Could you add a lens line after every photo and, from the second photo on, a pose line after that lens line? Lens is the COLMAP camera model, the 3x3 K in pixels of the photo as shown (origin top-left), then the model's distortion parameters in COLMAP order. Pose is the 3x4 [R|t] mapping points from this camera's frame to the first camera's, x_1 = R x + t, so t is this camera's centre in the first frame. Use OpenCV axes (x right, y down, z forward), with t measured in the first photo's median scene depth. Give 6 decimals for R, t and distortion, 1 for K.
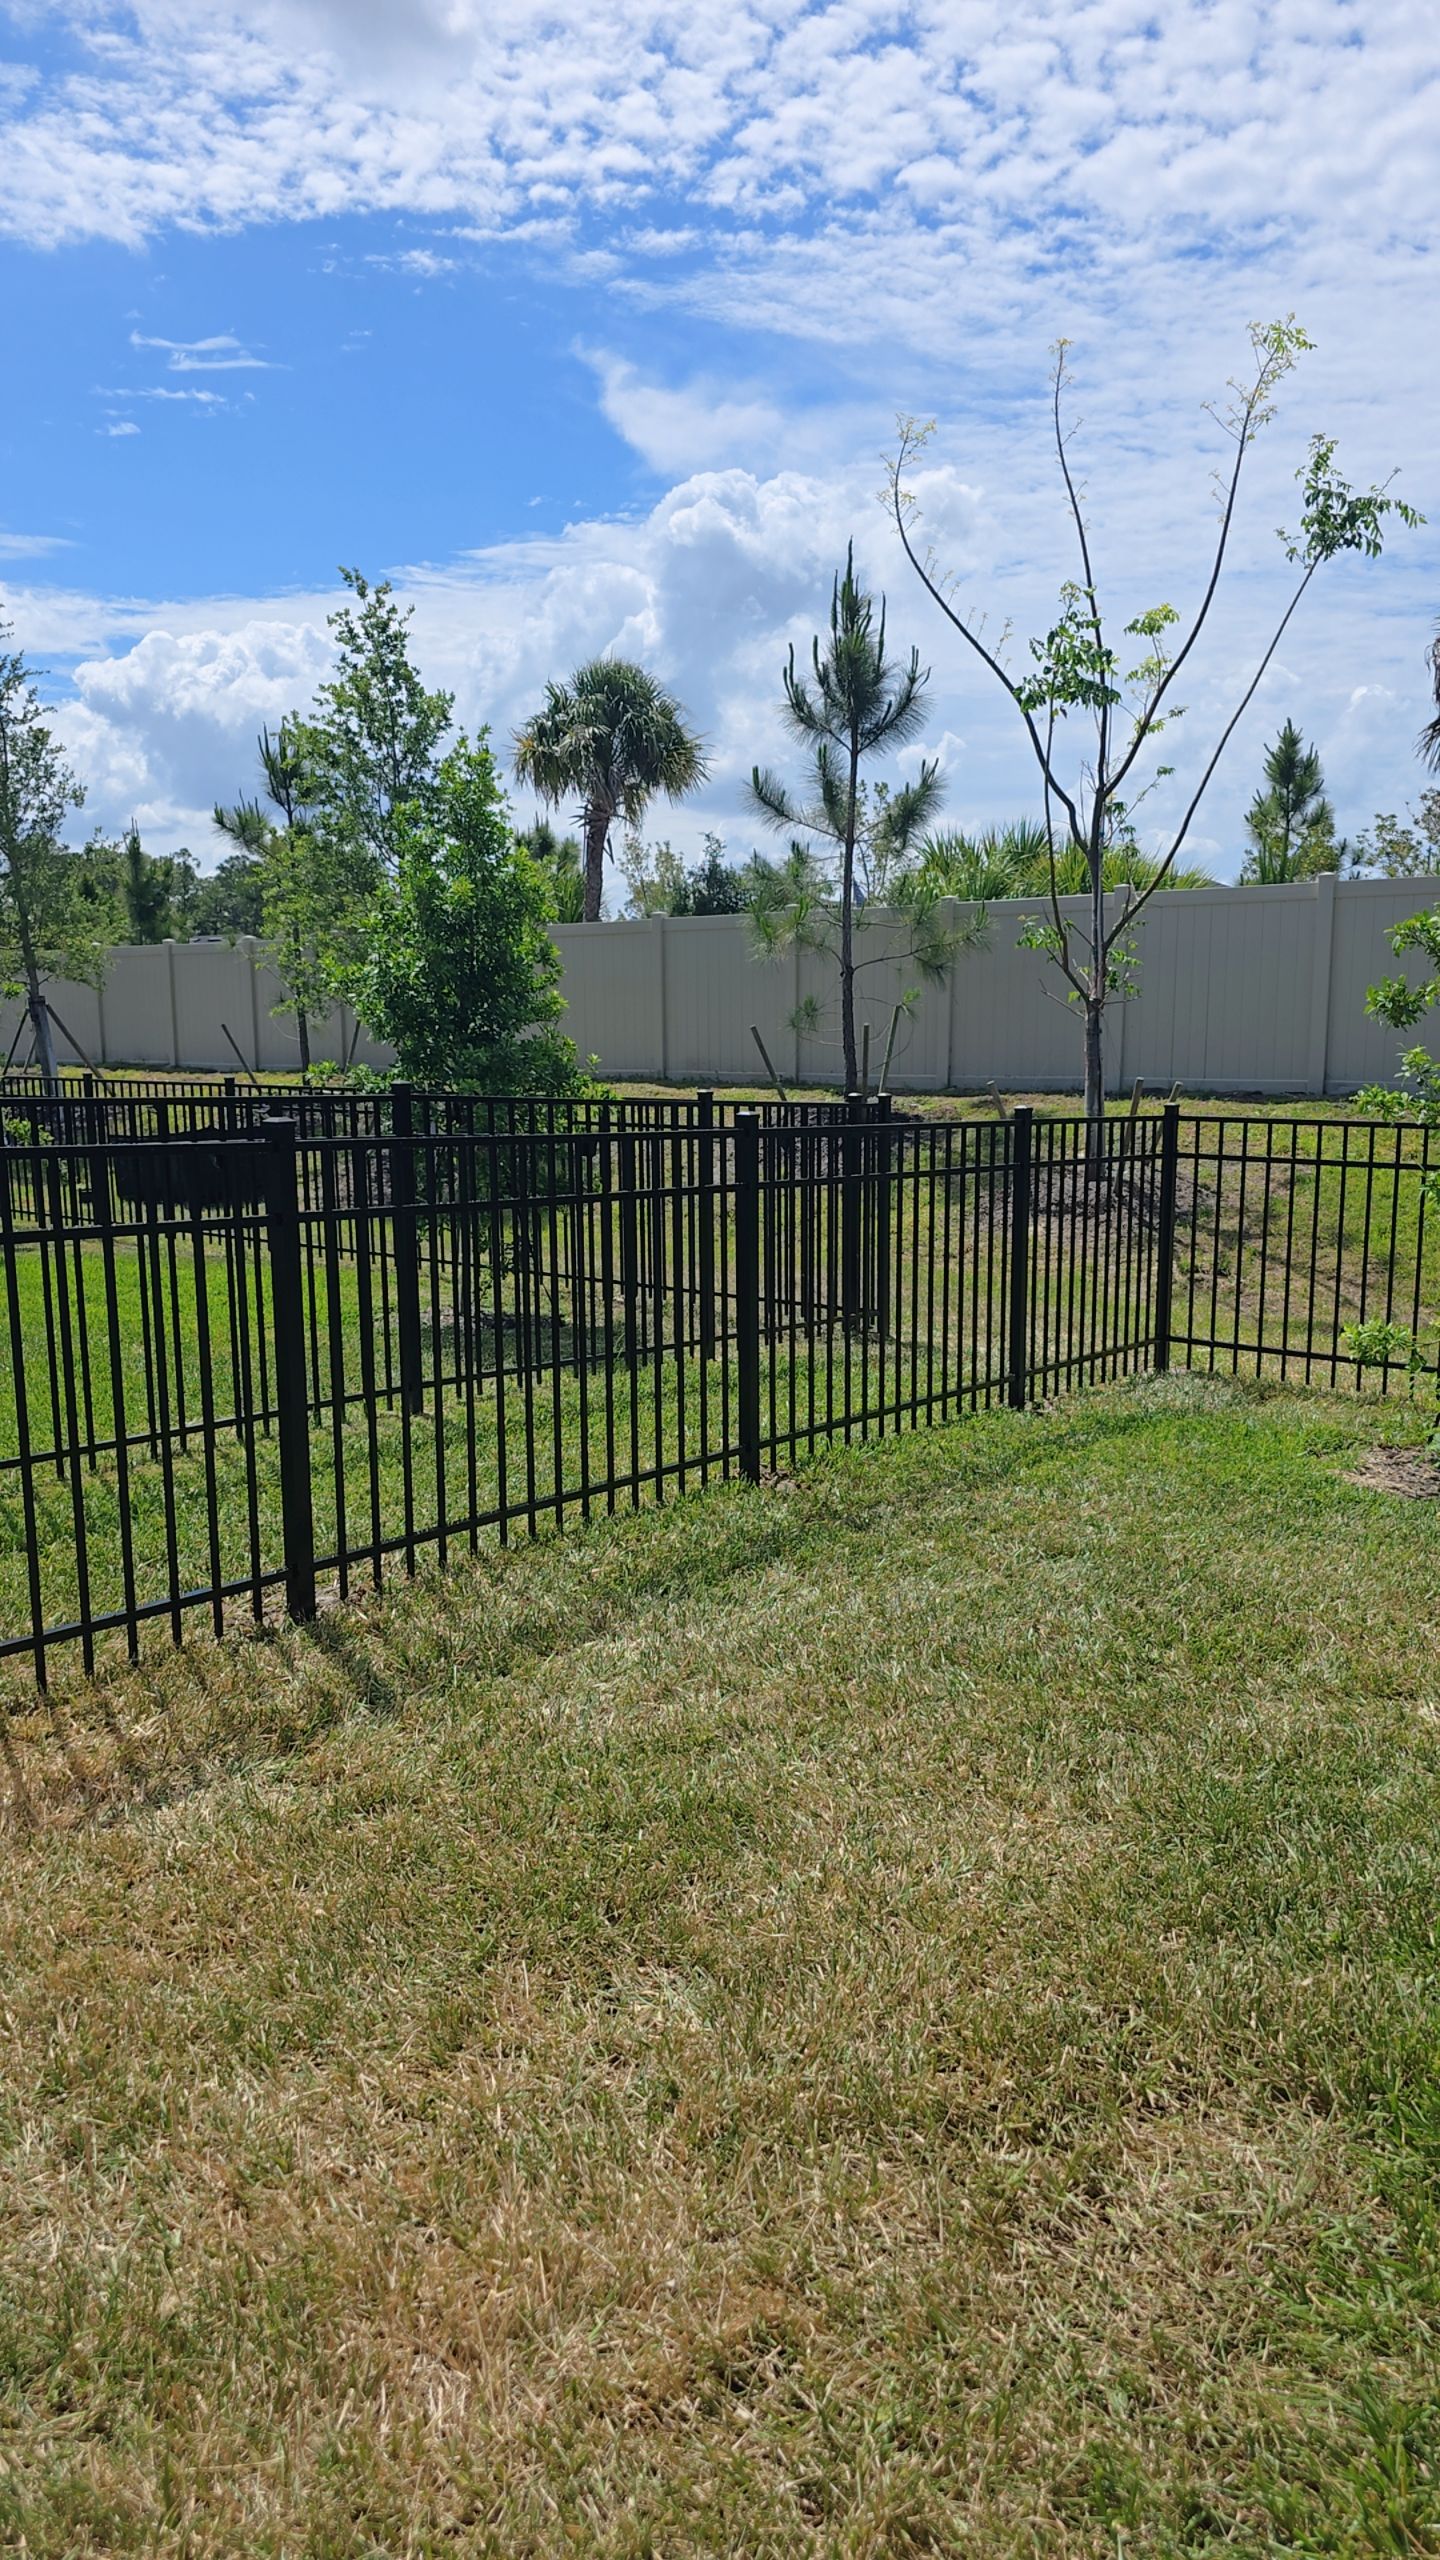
lens RADIAL K [[1720.9, 0, 717.6], [0, 1720.9, 1291.7], [0, 0, 1]] dist [0.072348, -0.058942]
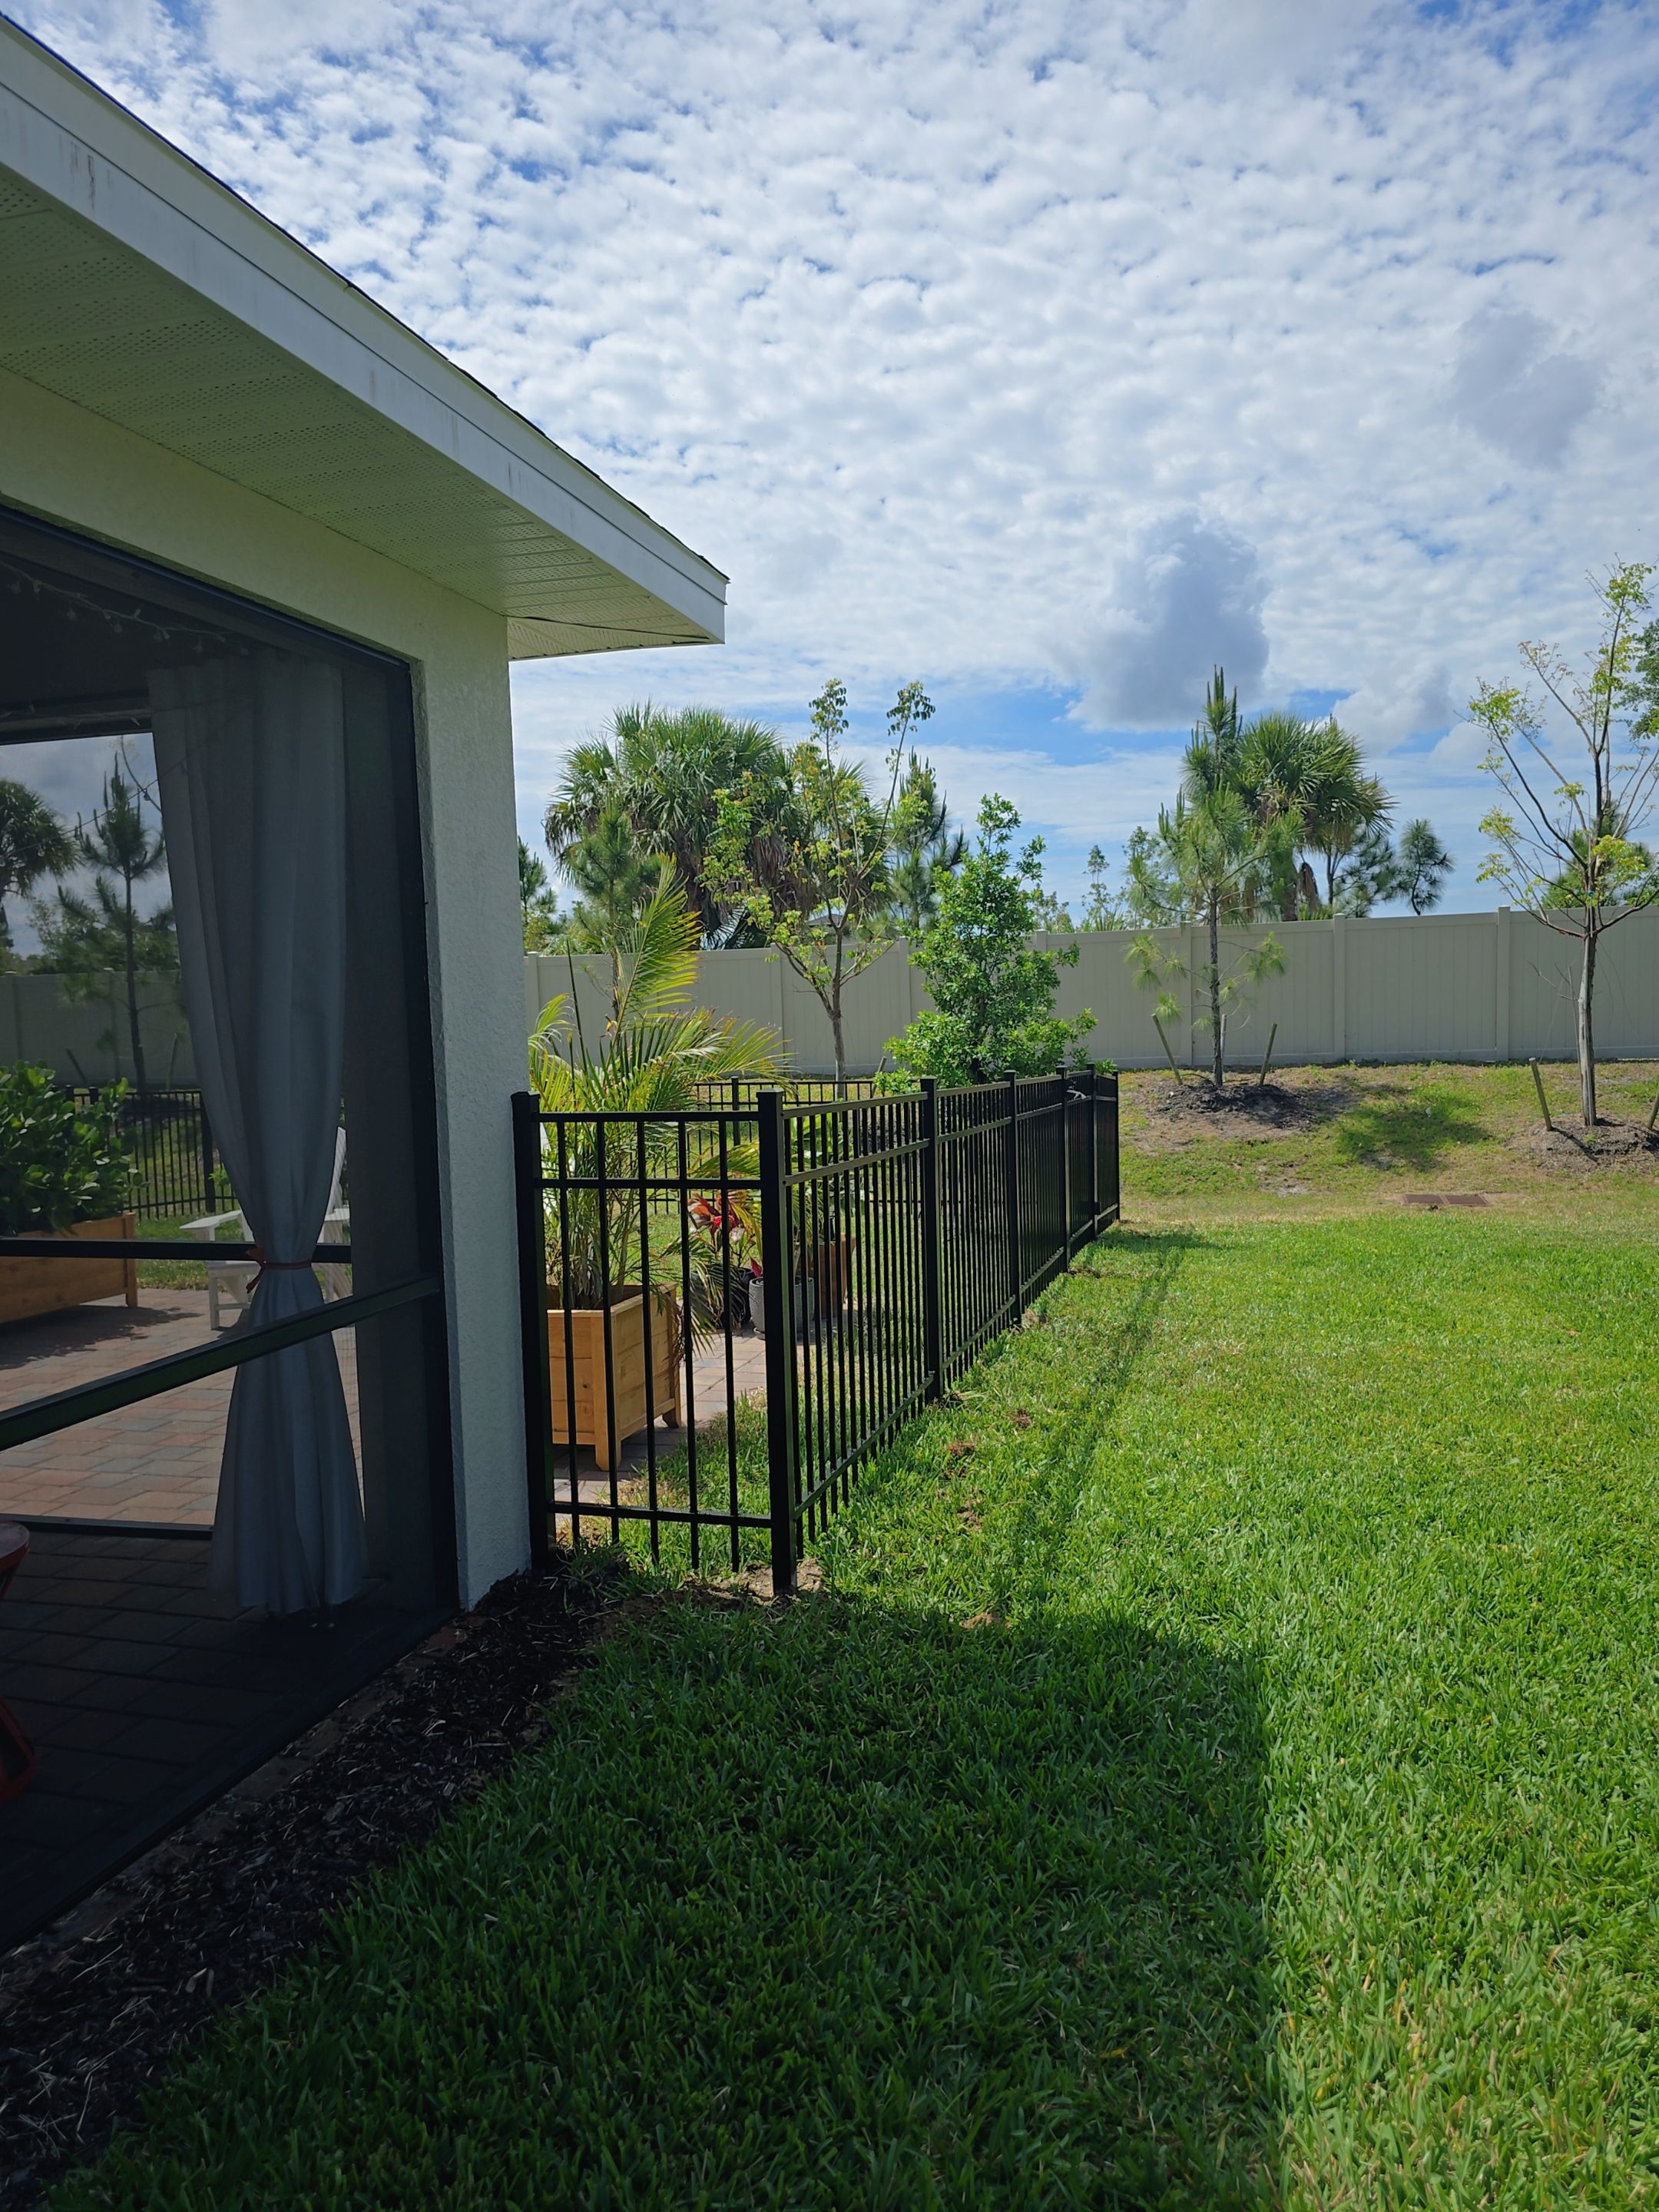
lens RADIAL K [[1498.5, 0, 829.0], [0, 1498.5, 1101.3], [0, 0, 1]] dist [0.077008, -0.066620]
pose [[0.926158, -0.045980, 0.374322, 0.161731], [0.086589, 0.991950, -0.092396, 0.087951], [-0.367061, 0.117985, 0.922684, -0.569645]]
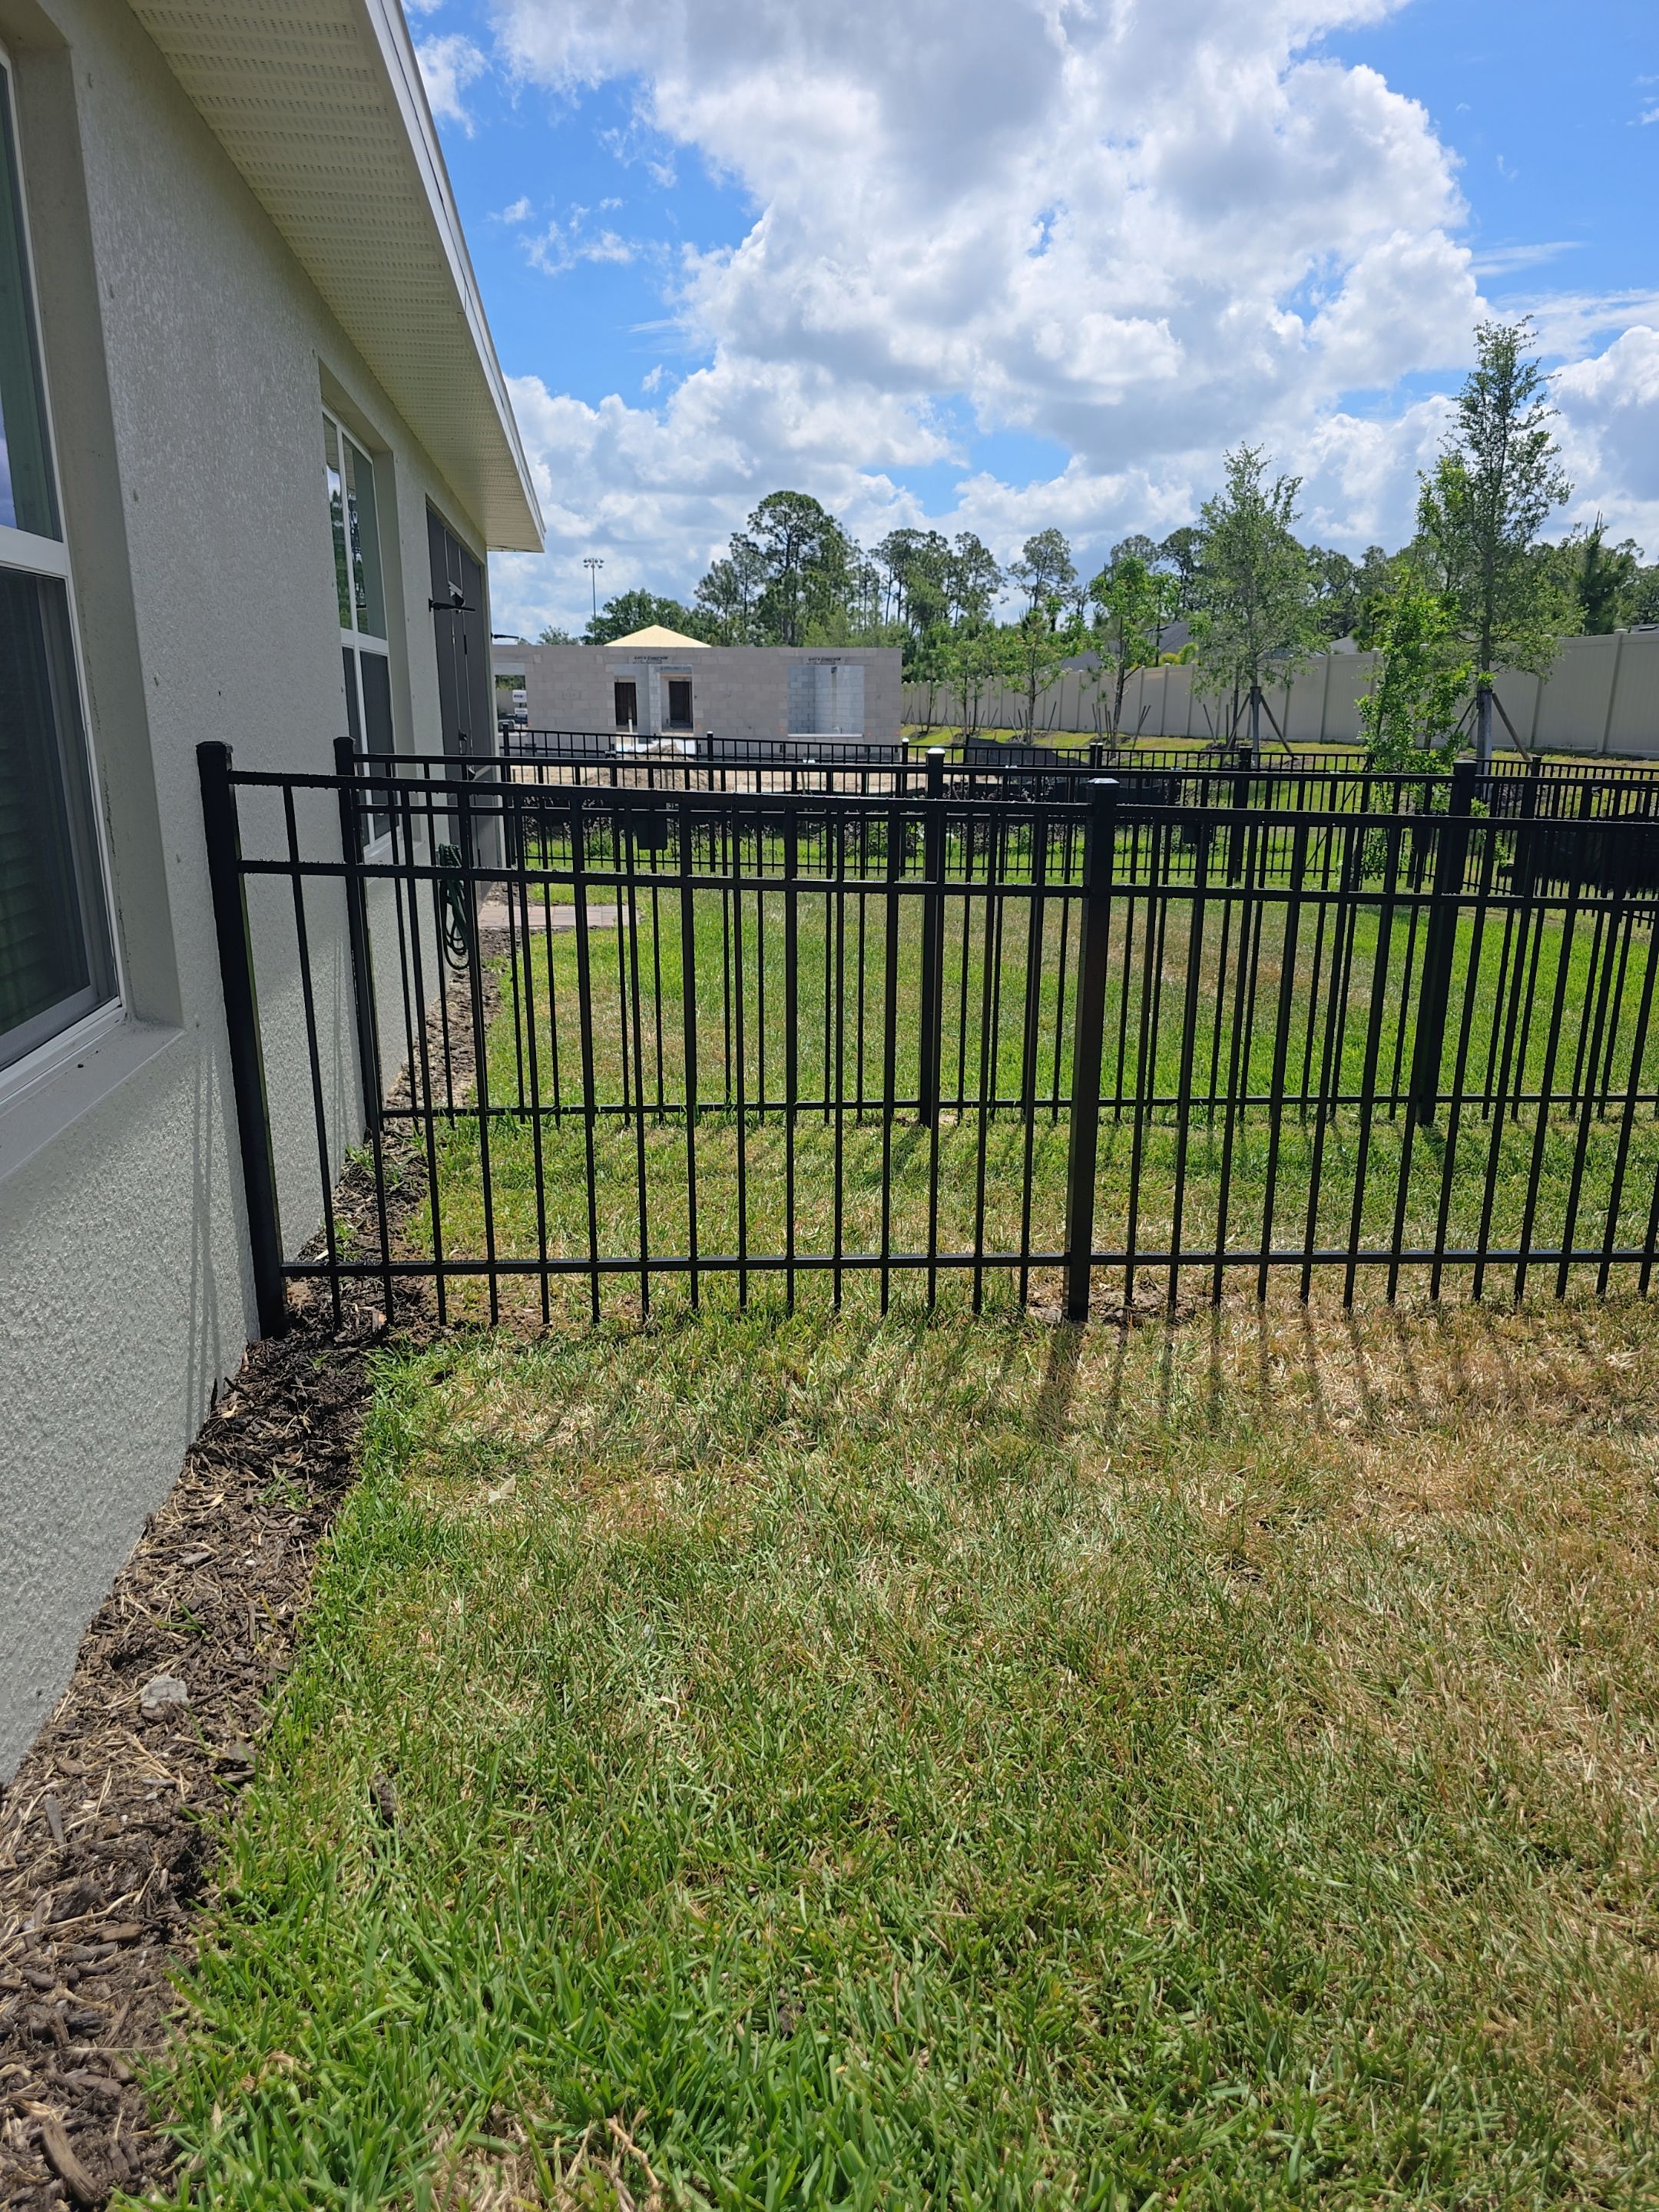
lens RADIAL K [[1498.5, 0, 829.0], [0, 1498.5, 1101.3], [0, 0, 1]] dist [0.077008, -0.066620]
pose [[0.738018, 0.185294, -0.648842, -0.031519], [-0.120960, 0.982312, 0.142940, 0.003832], [0.663851, -0.027009, 0.747377, -0.015633]]
